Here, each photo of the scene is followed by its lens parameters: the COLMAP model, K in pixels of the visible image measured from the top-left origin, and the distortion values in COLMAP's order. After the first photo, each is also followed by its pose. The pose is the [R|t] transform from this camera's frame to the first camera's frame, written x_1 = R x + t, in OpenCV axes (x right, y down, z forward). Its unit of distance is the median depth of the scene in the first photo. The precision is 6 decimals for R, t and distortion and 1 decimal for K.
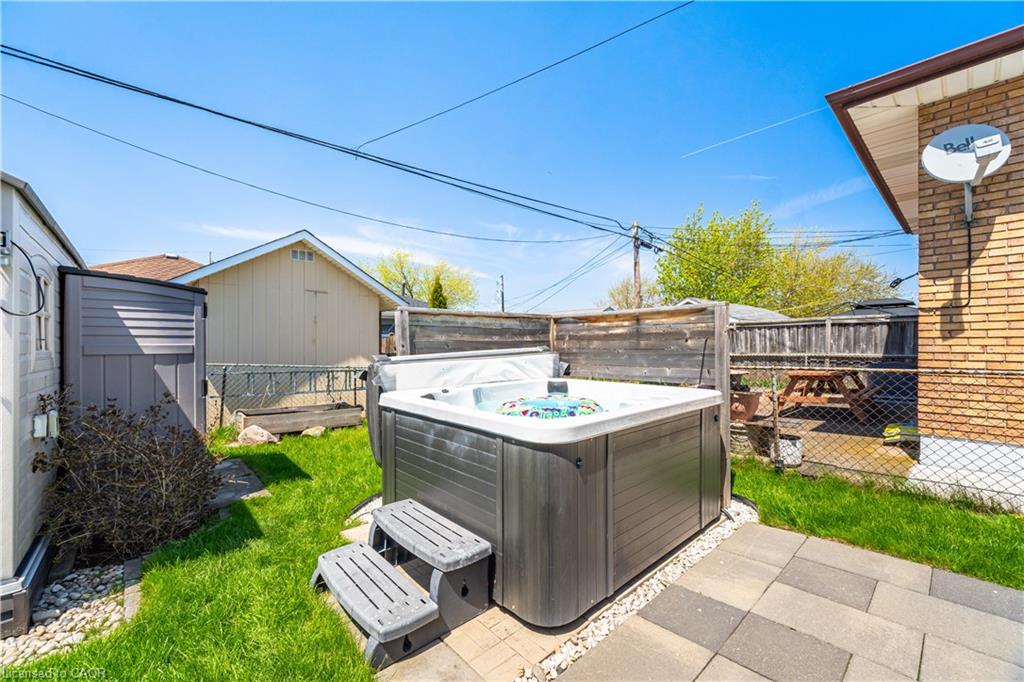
lens RADIAL K [[413.1, 0, 505.6], [0, 413.1, 344.8], [0, 0, 1]] dist [-0.008686, 0.001596]
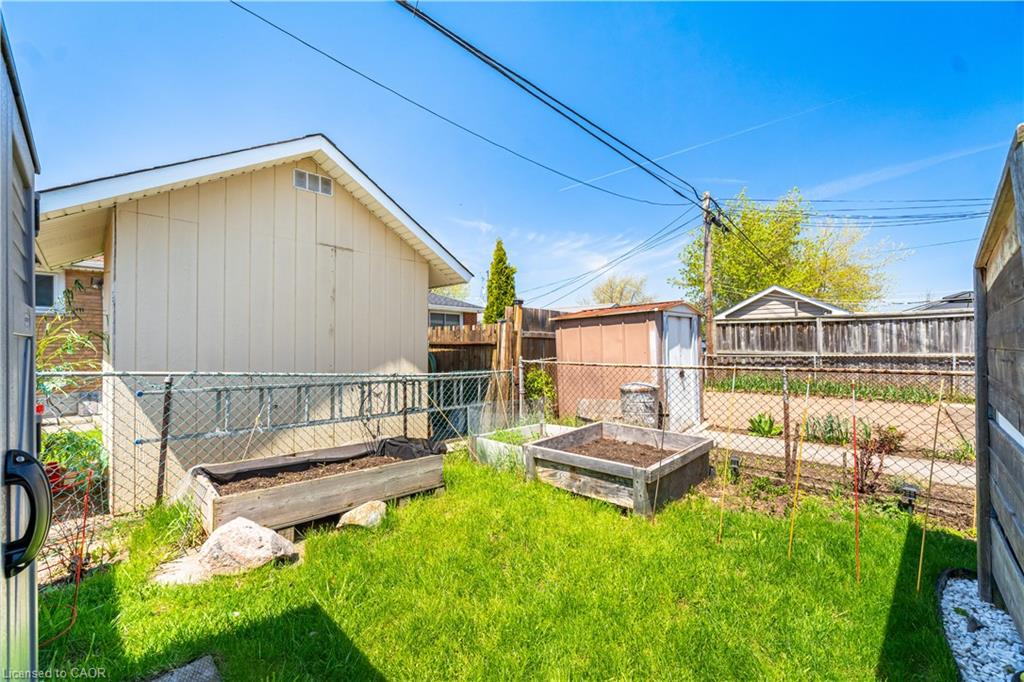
lens RADIAL K [[413.1, 0, 510.0], [0, 413.1, 346.1], [0, 0, 1]] dist [-0.008686, 0.001596]
pose [[0.996622, 0.003698, 0.082037, -0.184612], [-0.004056, 0.999983, 0.004199, 0.006543], [-0.082020, -0.004517, 0.996620, 0.278484]]
